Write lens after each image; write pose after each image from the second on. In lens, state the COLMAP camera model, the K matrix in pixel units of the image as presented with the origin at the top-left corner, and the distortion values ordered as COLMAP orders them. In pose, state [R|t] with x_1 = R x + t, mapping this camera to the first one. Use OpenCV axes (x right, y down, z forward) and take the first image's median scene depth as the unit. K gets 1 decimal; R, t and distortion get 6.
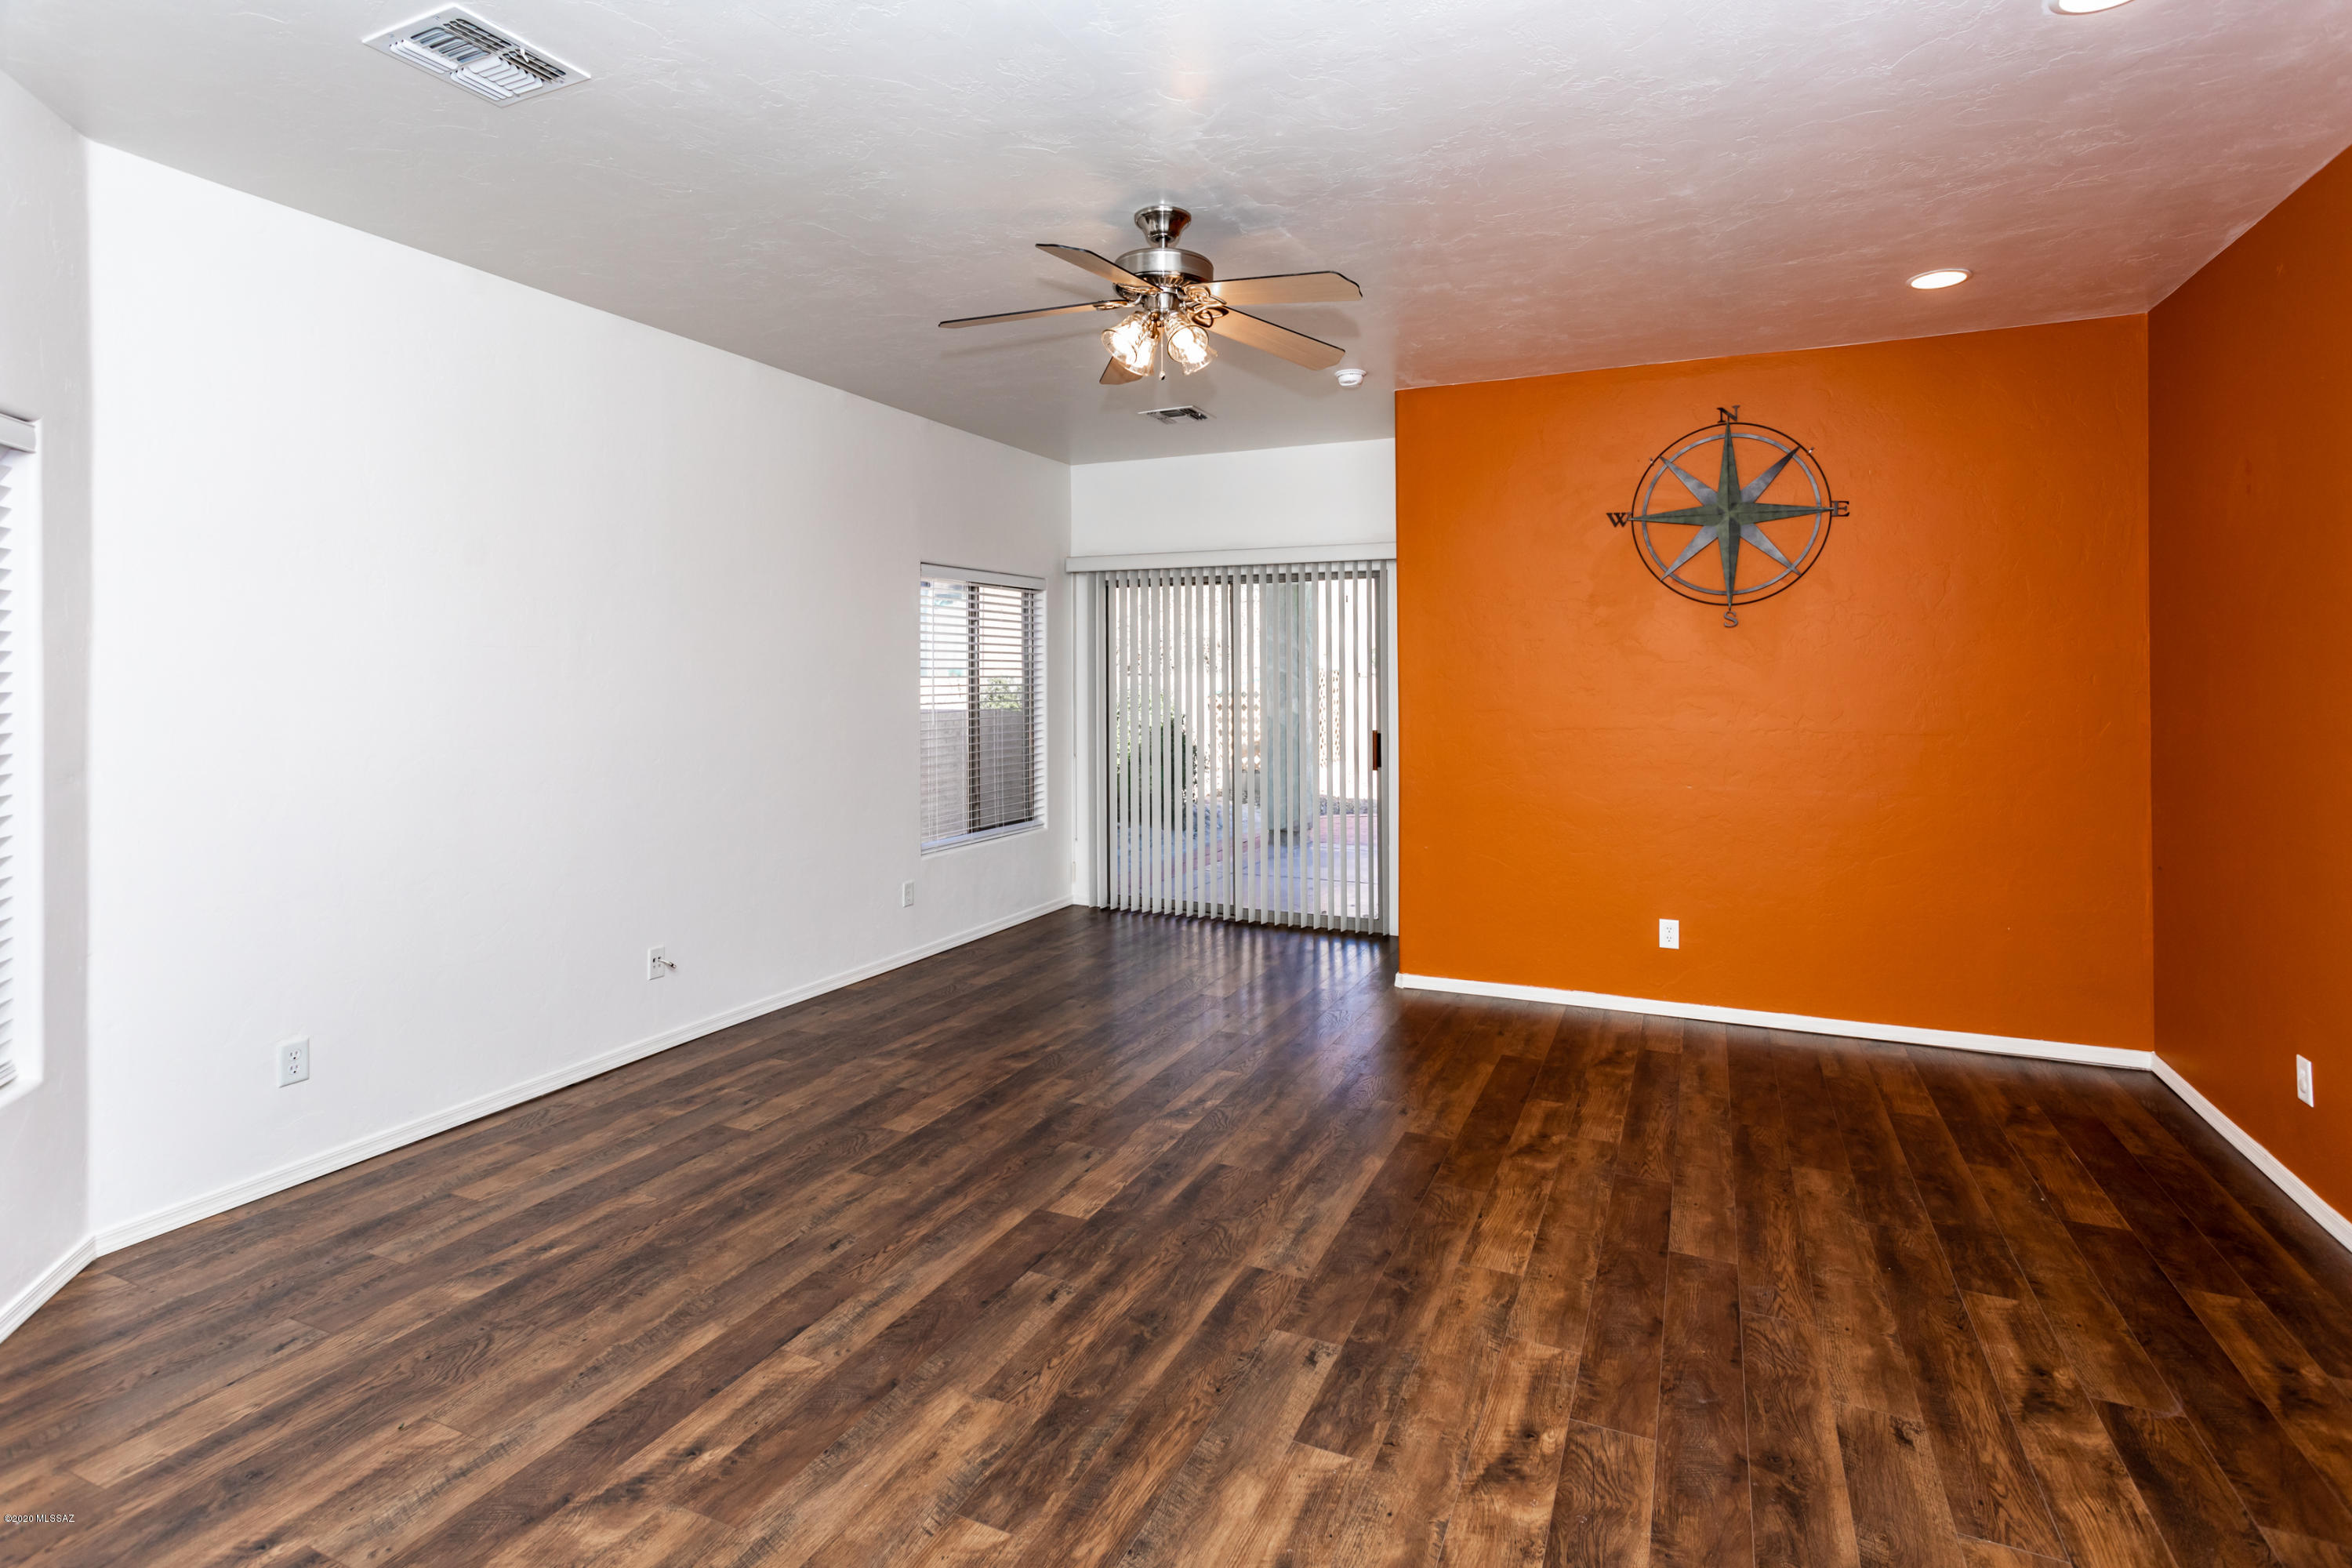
lens RADIAL K [[1132.3, 0, 1192.8], [0, 1132.3, 713.2], [0, 0, 1]] dist [0.004152, 0.001475]
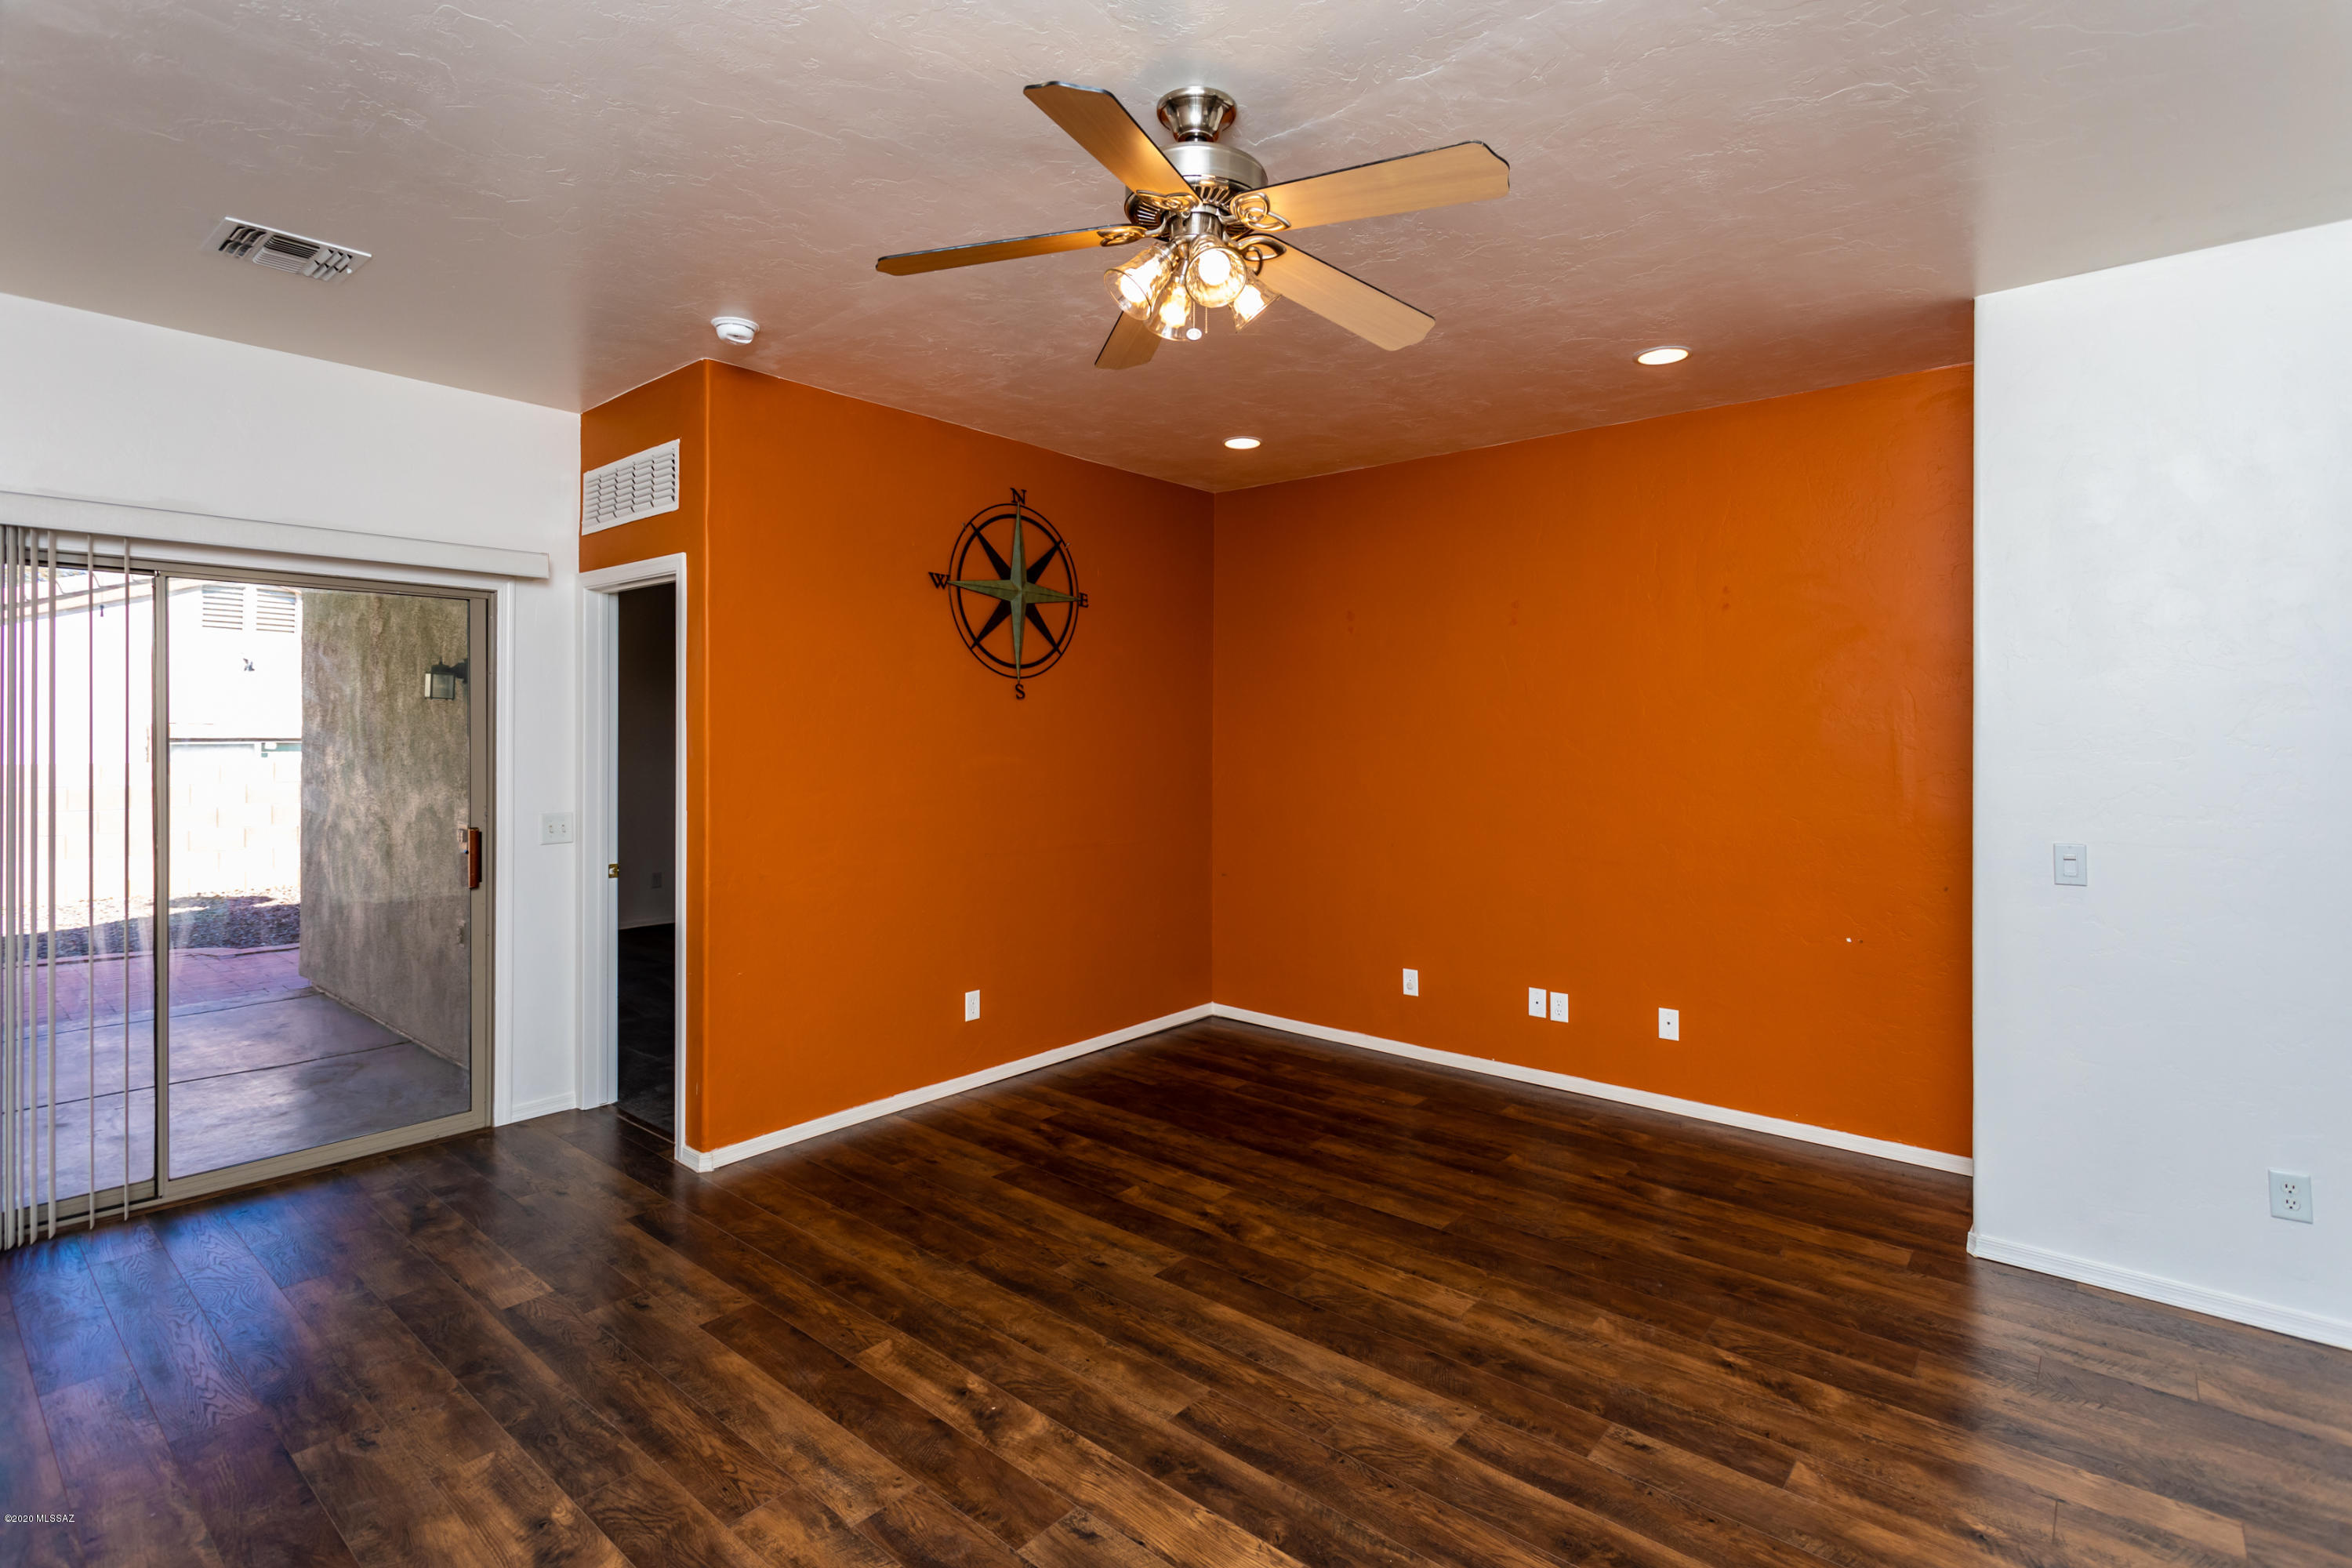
lens RADIAL K [[1119.7, 0, 1166.8], [0, 1119.7, 729.0], [0, 0, 1]] dist [0.002040, 0.001164]
pose [[0.282165, 0.005683, 0.959349, -0.794108], [0.028801, 0.999482, -0.014392, -0.049457], [-0.958933, 0.031691, 0.281855, 0.907096]]
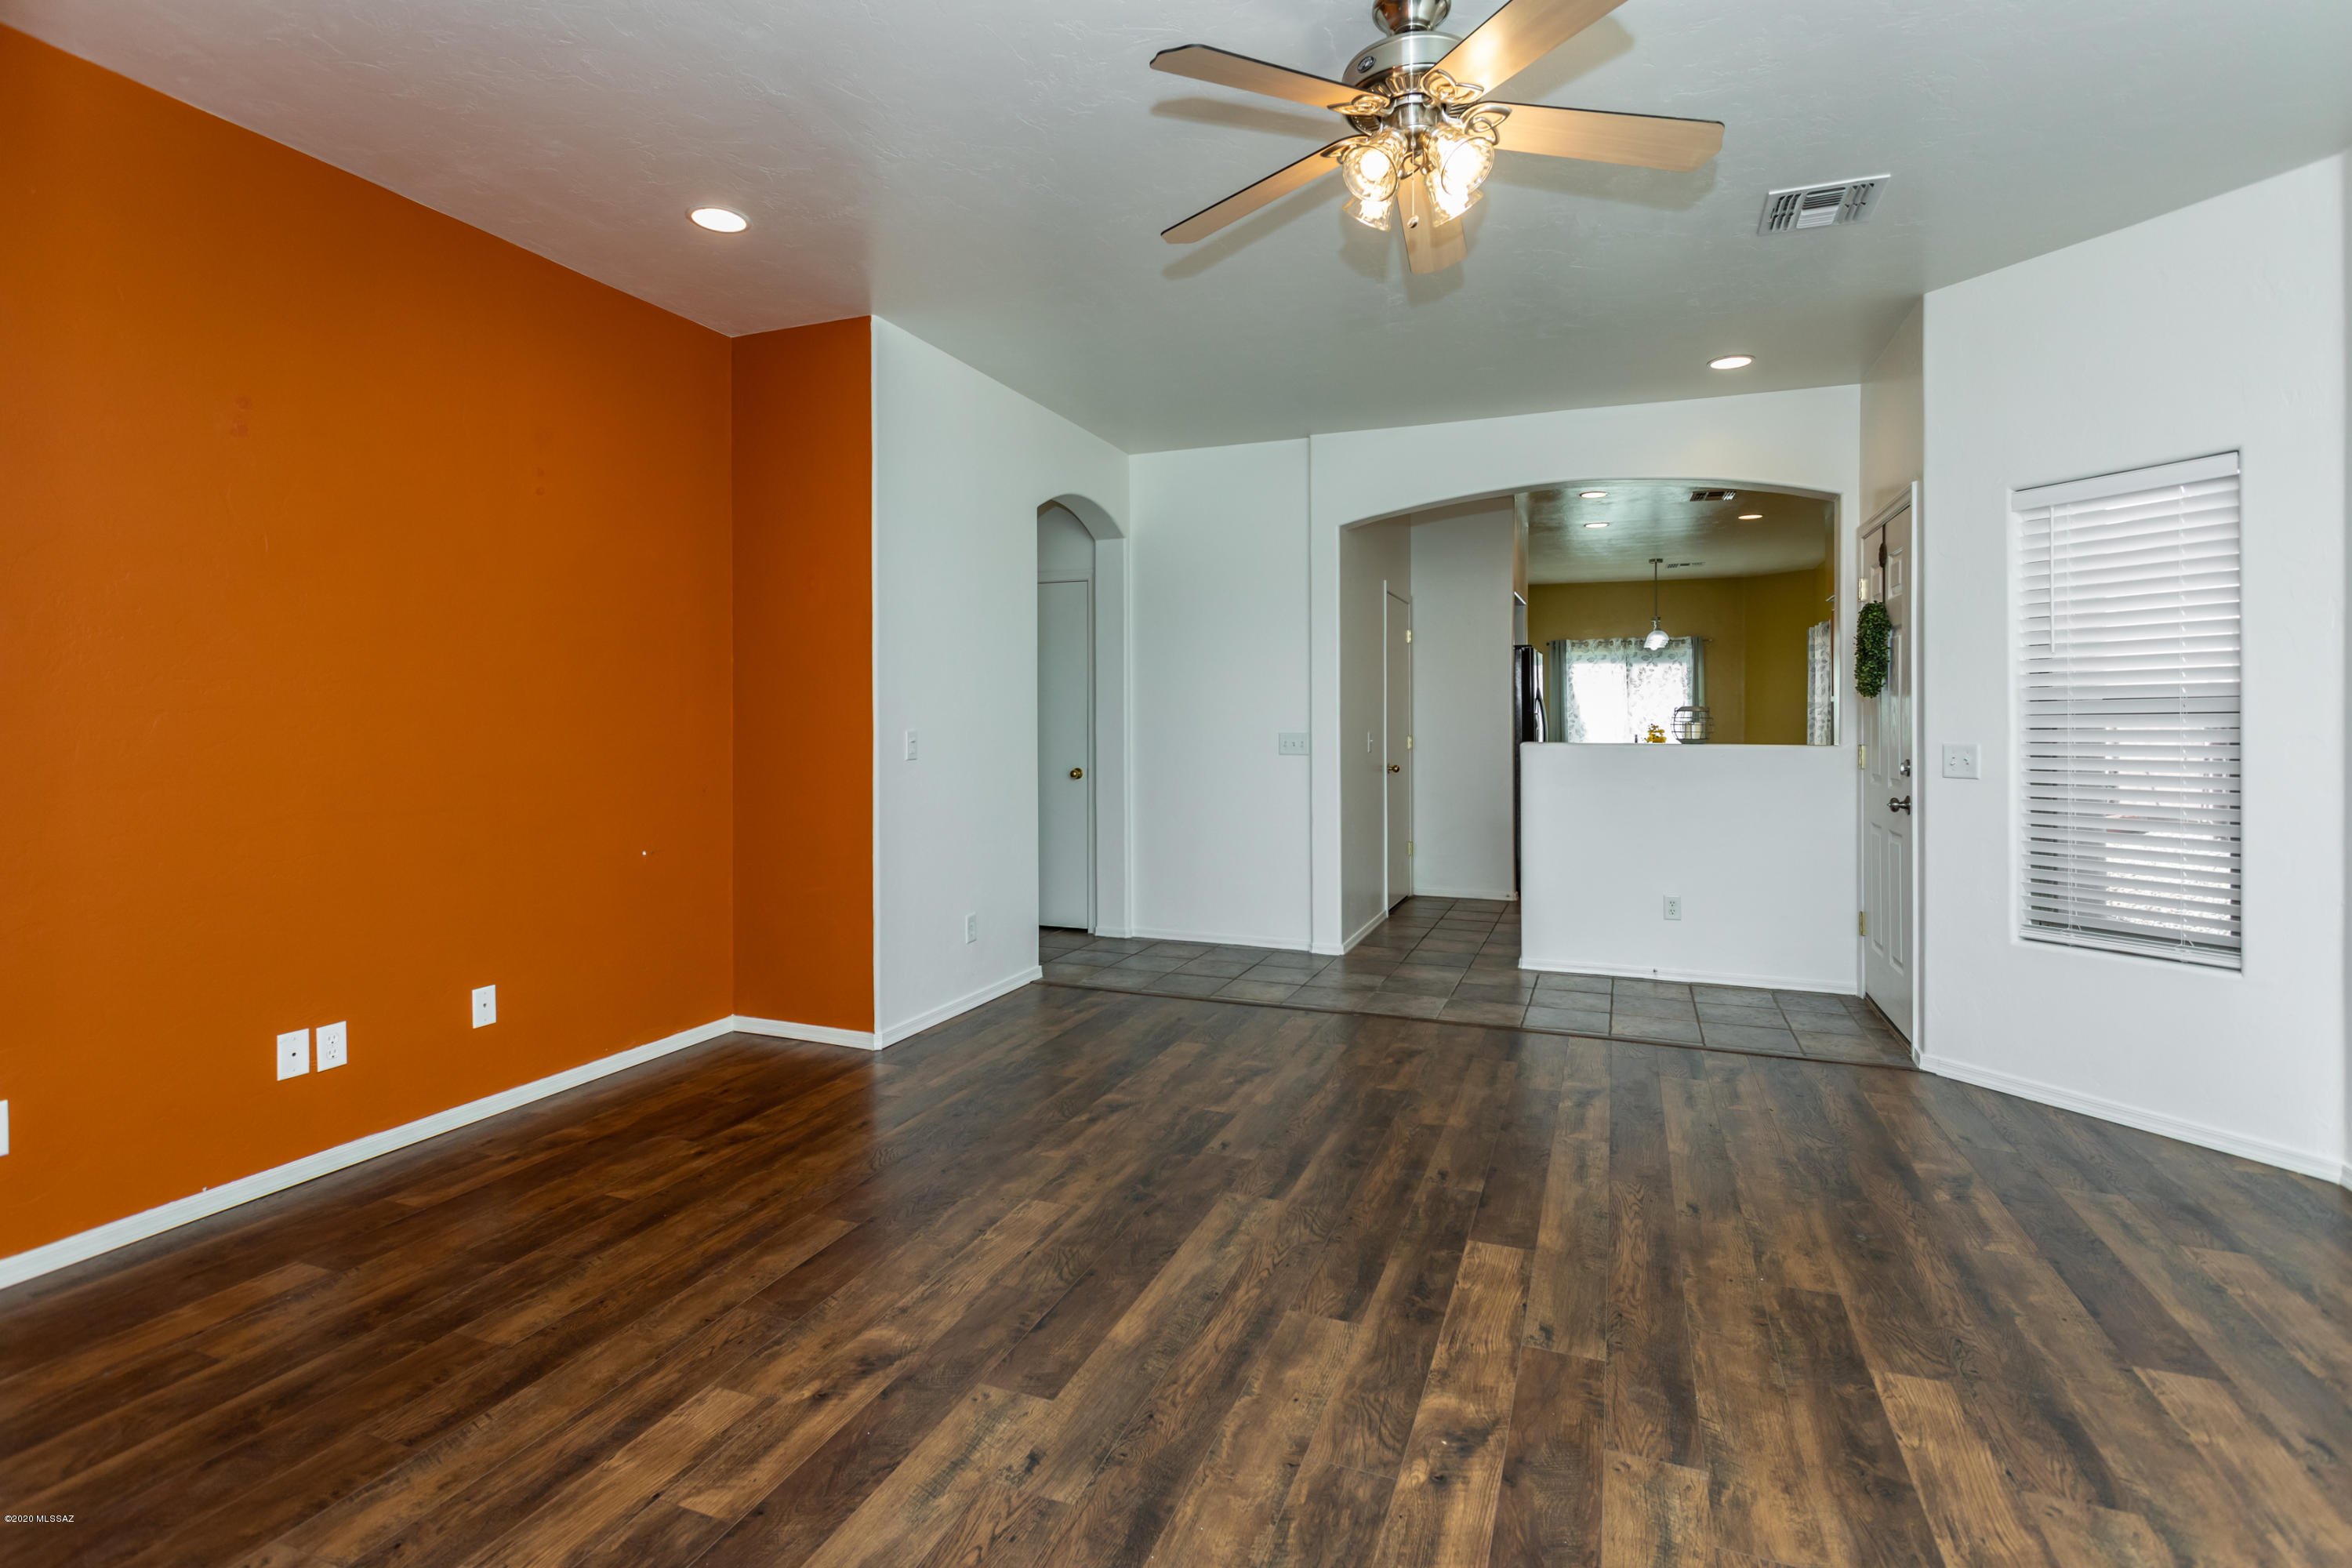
lens RADIAL K [[1132.3, 0, 1192.8], [0, 1132.3, 713.2], [0, 0, 1]] dist [0.004152, 0.001475]
pose [[-0.998048, 0.000011, -0.062445, 0.189274], [-0.001689, 0.999629, 0.027171, 0.003250], [0.062422, 0.027224, -0.997679, 1.947556]]
